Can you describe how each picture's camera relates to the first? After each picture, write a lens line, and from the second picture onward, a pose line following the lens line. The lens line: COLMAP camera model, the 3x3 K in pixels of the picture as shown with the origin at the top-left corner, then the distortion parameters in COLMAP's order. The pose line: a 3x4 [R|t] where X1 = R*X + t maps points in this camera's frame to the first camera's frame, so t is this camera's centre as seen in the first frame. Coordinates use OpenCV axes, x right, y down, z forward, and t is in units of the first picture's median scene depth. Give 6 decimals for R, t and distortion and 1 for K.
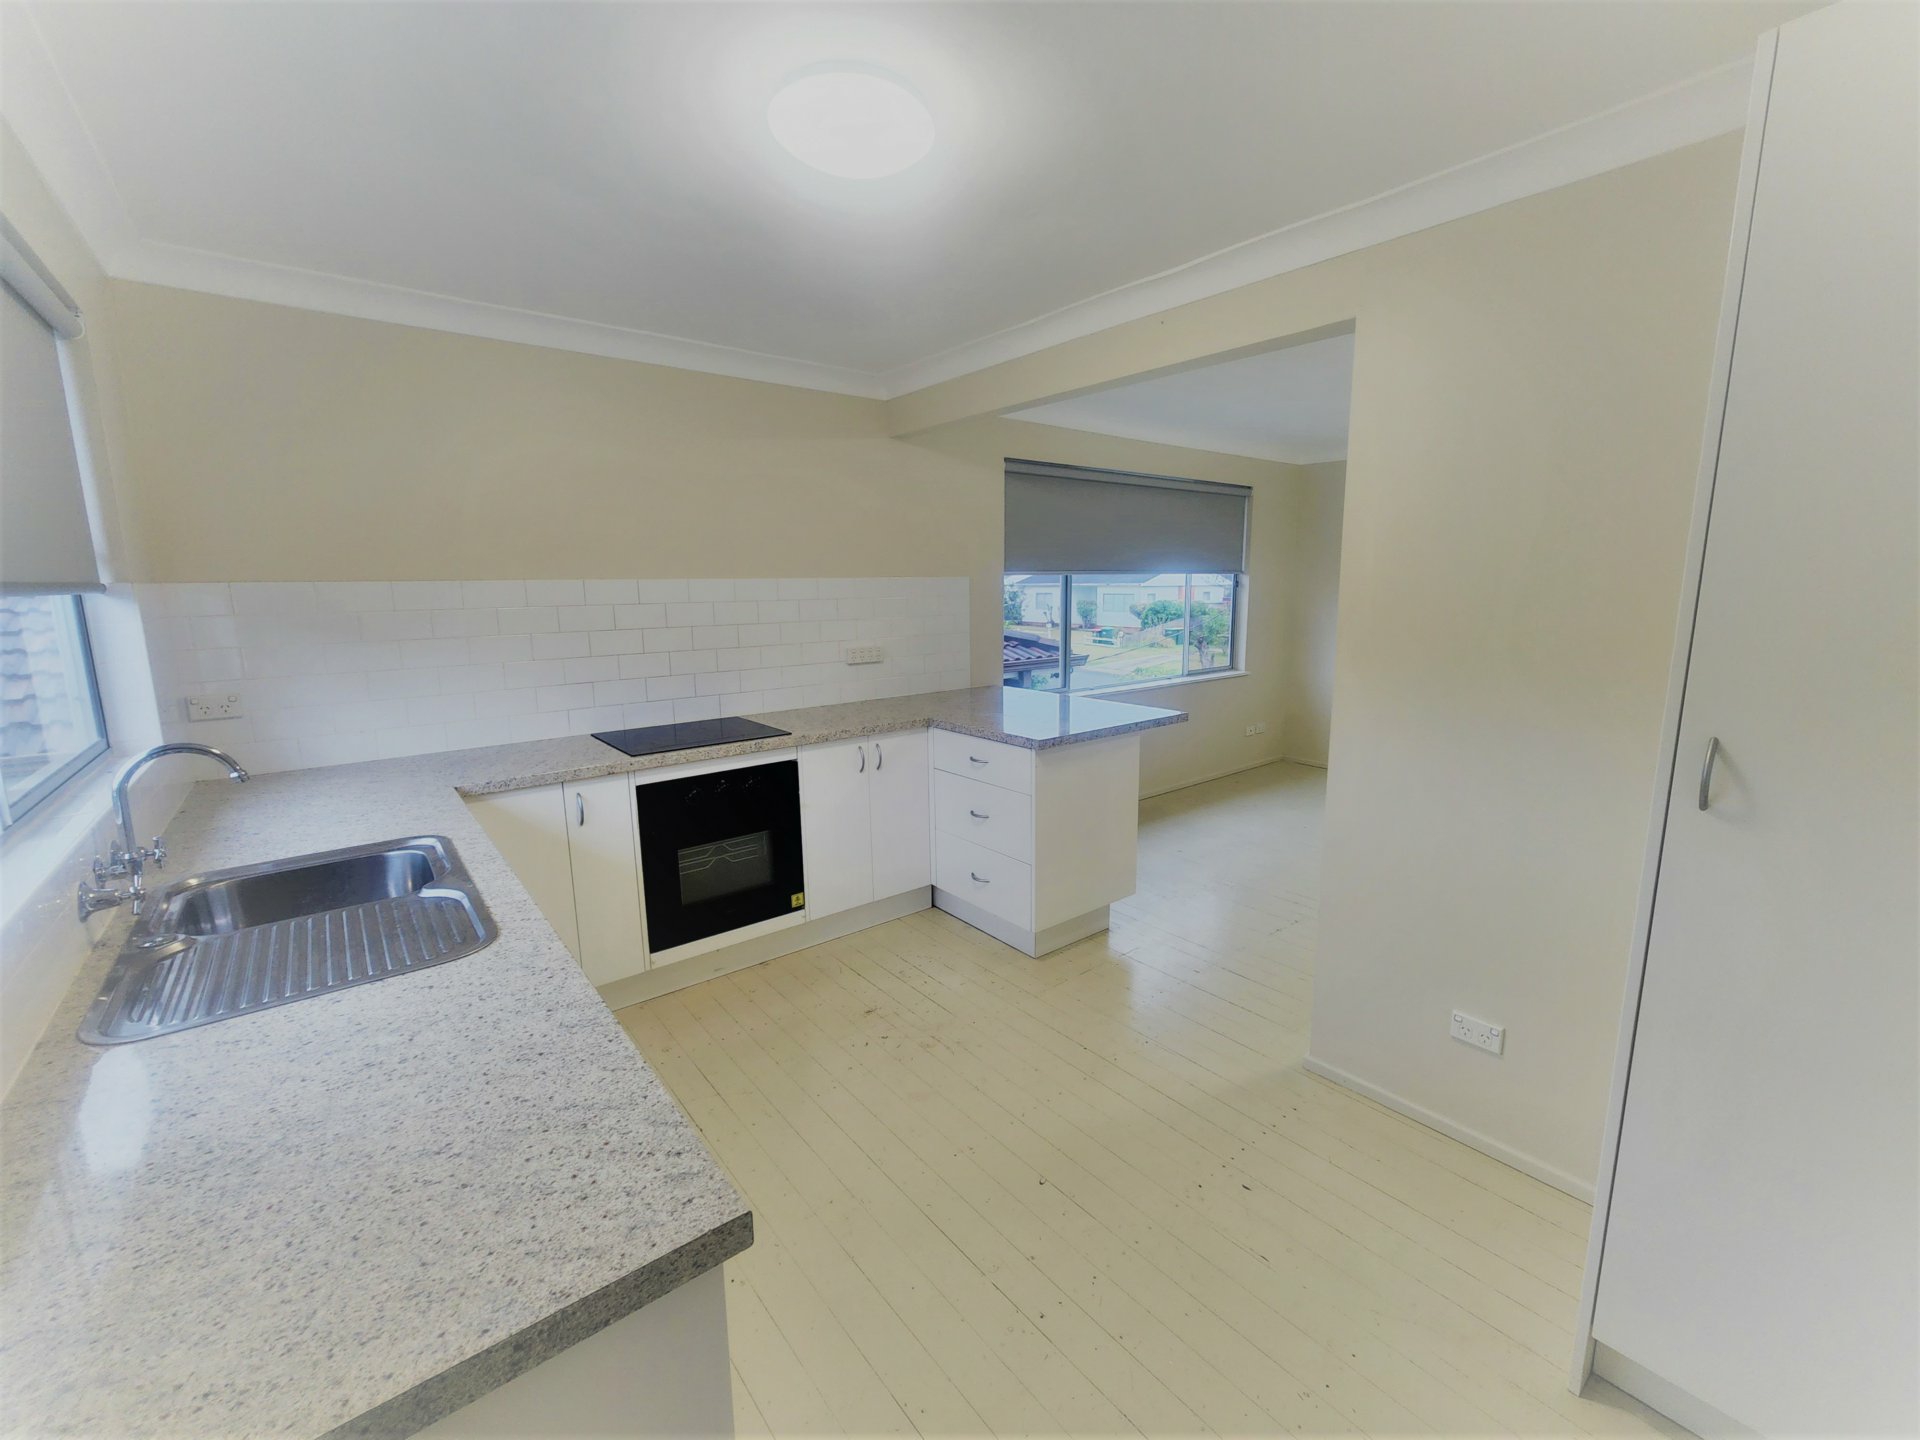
lens RADIAL K [[797.7, 0, 960.0], [0, 797.7, 720.0], [0, 0, 1]] dist [-0.002153, 0.000084]
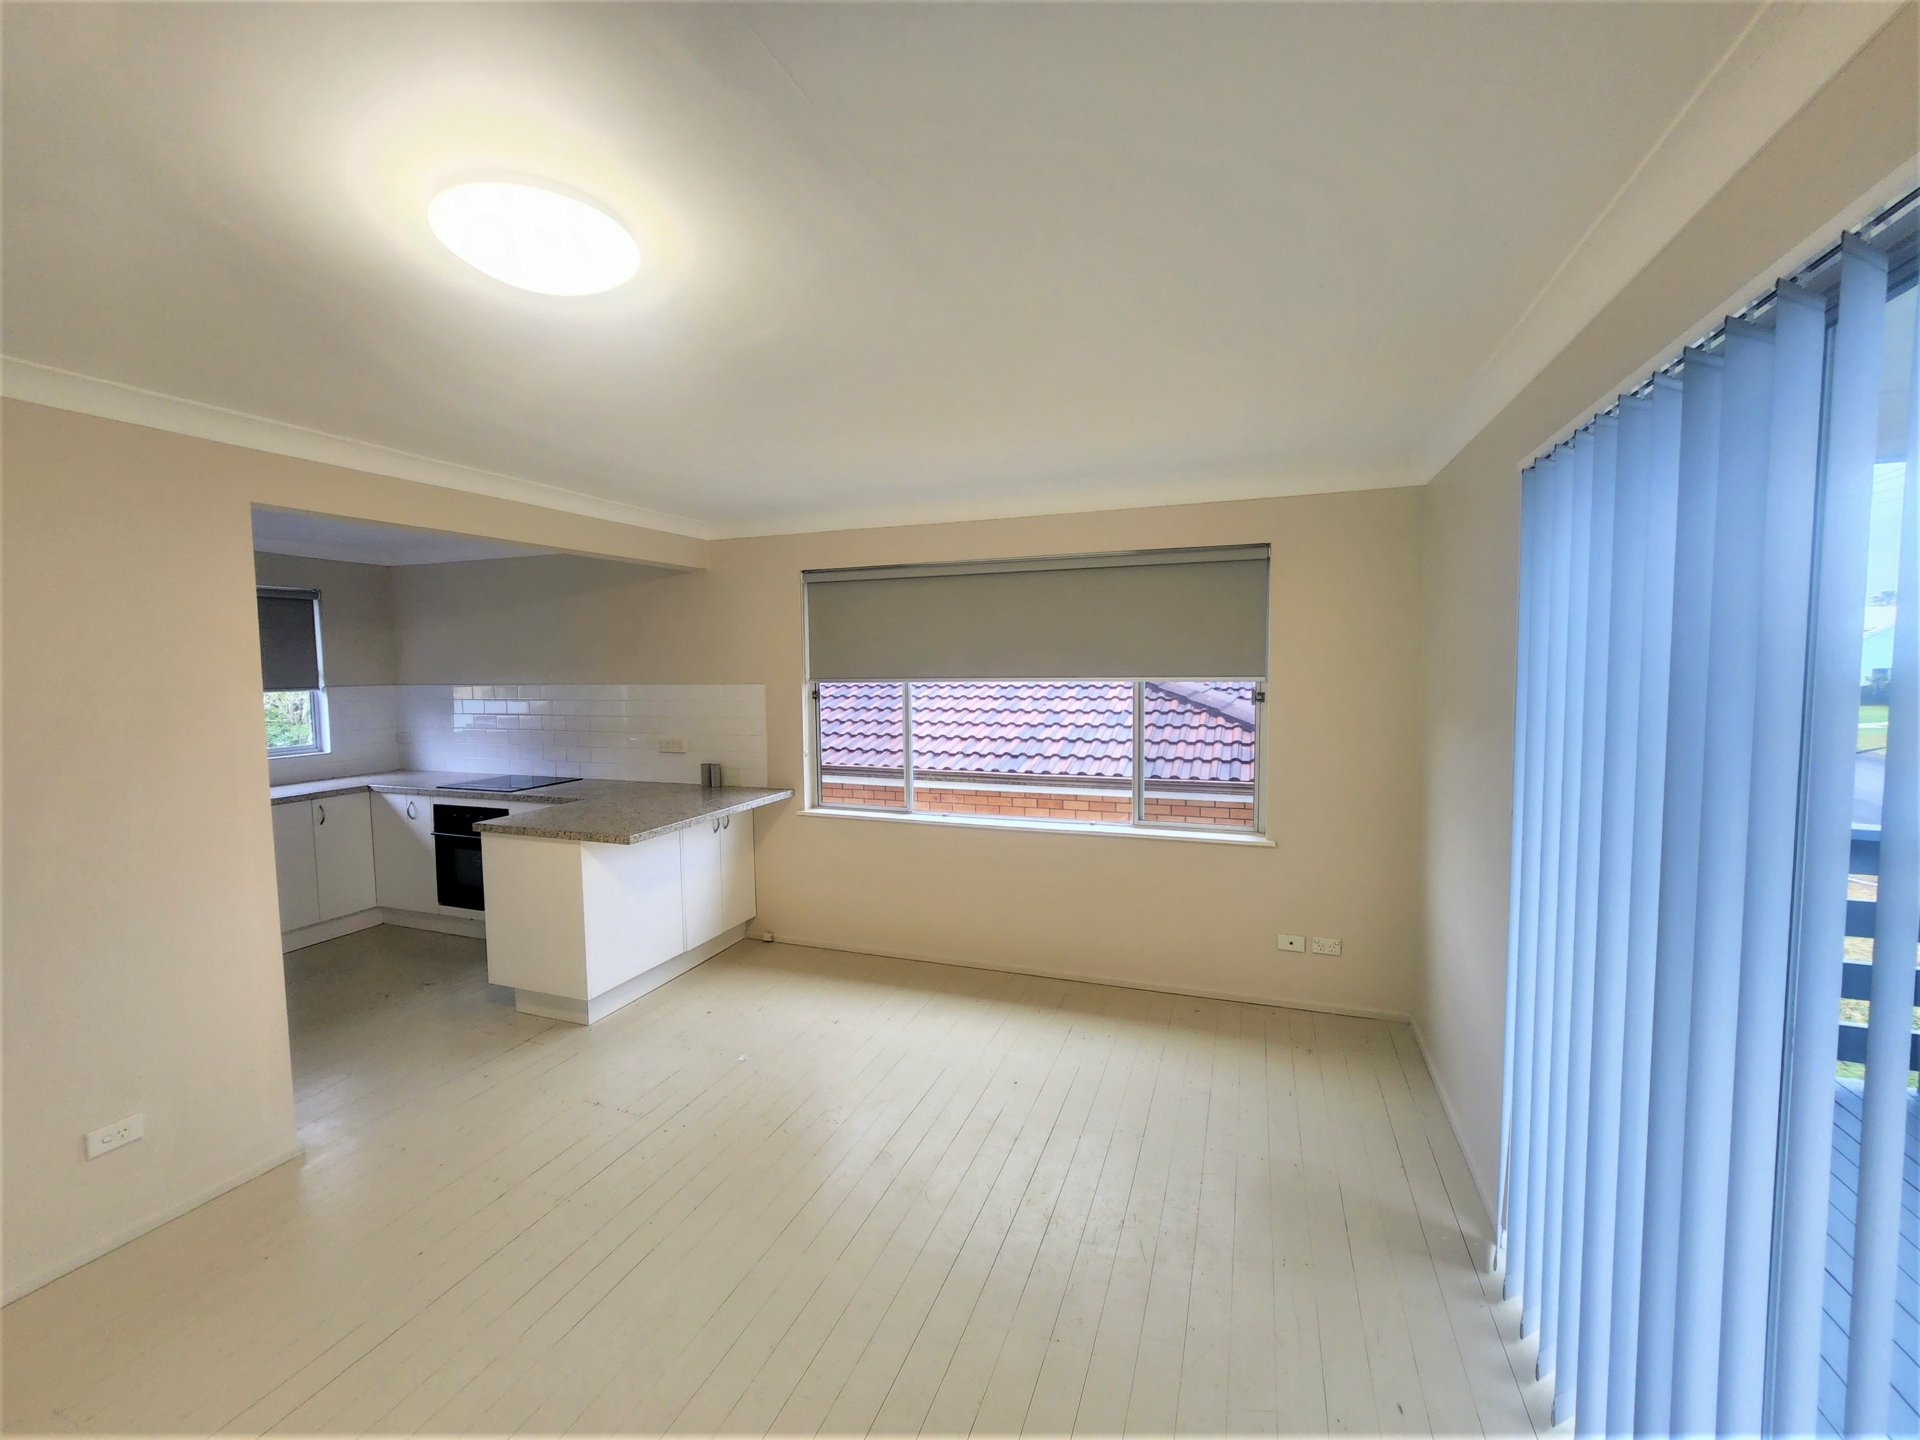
lens RADIAL K [[797.7, 0, 960.0], [0, 797.7, 720.0], [0, 0, 1]] dist [-0.002153, 0.000084]
pose [[0.509813, 0.063340, -0.857950, 1.035249], [-0.144757, 0.989382, -0.012974, -0.151227], [0.848019, 0.130808, 0.513569, 0.655603]]
